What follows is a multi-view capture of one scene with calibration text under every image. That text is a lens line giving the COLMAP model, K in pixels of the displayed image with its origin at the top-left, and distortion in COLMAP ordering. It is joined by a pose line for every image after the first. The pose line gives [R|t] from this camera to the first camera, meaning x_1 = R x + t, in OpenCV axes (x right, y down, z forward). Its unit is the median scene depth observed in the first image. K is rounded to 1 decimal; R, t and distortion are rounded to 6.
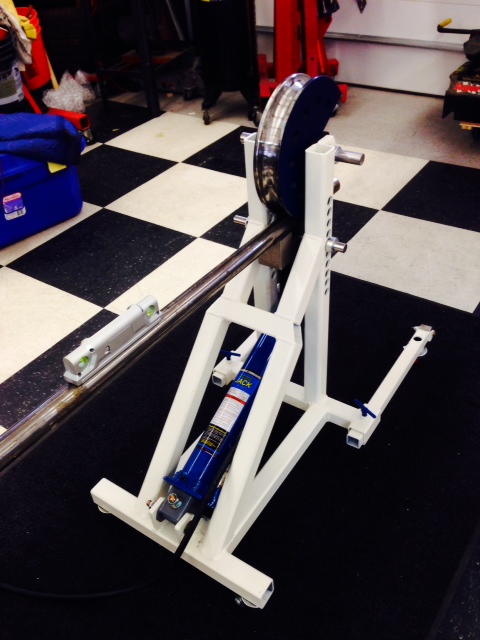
lens RADIAL K [[590.6, 0, 240.0], [0, 590.6, 320.0], [0, 0, 1]] dist [0.003076, 0.012313]
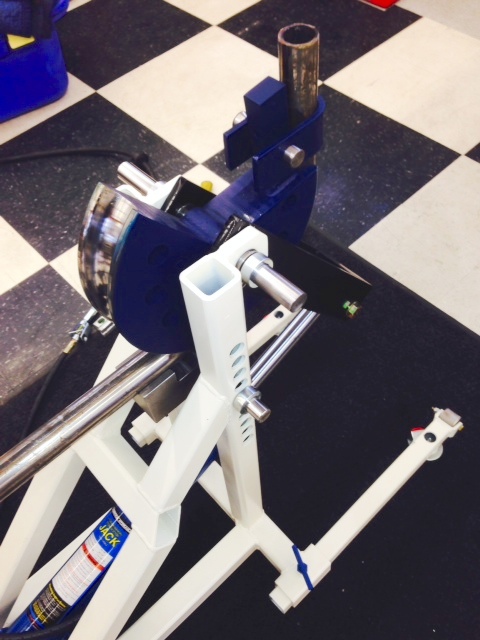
lens RADIAL K [[567.5, 0, 240.0], [0, 567.5, 320.0], [0, 0, 1]] dist [0.125399, -0.275602]
pose [[0.975640, 0.177954, -0.128294, 0.110178], [-0.128651, 0.937803, 0.322451, -0.201489], [0.177696, -0.298090, 0.937852, 0.286868]]
